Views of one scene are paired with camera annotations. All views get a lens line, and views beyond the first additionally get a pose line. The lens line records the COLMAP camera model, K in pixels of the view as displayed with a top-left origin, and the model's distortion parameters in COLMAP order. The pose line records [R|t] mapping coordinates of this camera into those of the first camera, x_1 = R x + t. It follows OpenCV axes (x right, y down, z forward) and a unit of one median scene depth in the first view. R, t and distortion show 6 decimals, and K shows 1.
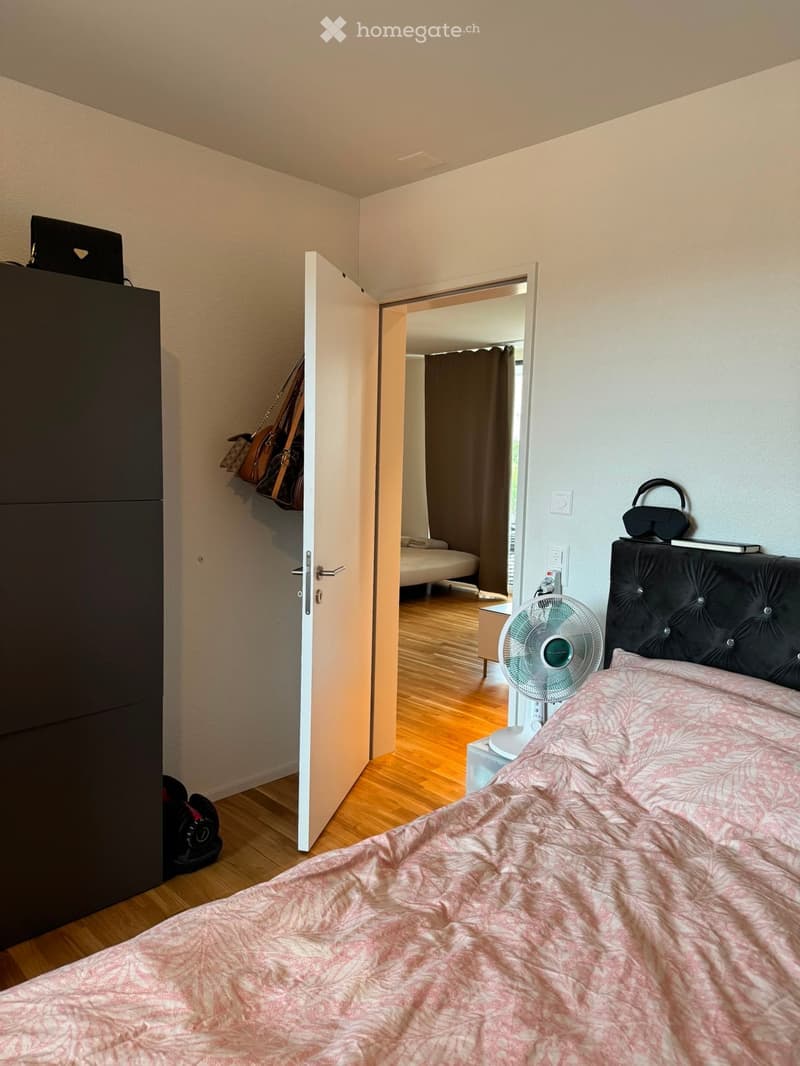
lens RADIAL K [[759.2, 0, 401.2], [0, 759.2, 528.9], [0, 0, 1]] dist [0.037181, -0.034392]
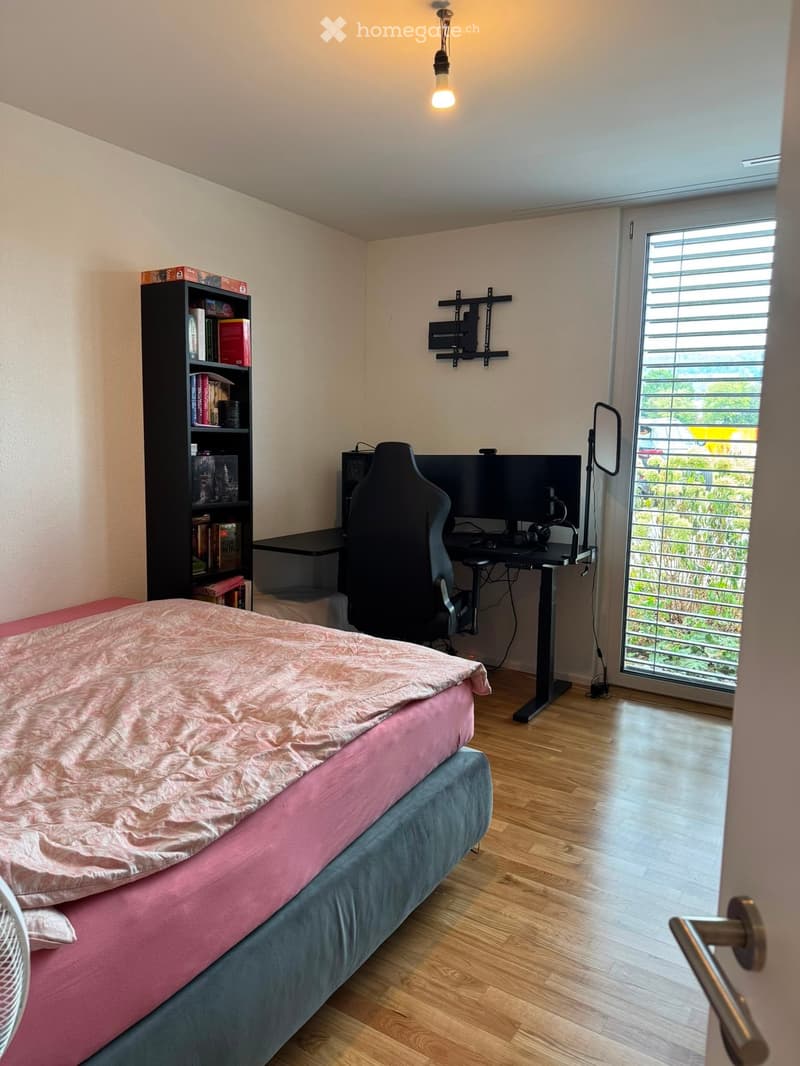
lens RADIAL K [[759.2, 0, 401.2], [0, 759.2, 528.9], [0, 0, 1]] dist [0.037181, -0.034392]
pose [[-0.975497, -0.010631, -0.219755, 0.083855], [-0.060588, 0.973193, 0.221868, -0.210495], [0.211506, 0.229746, -0.949991, 2.447553]]
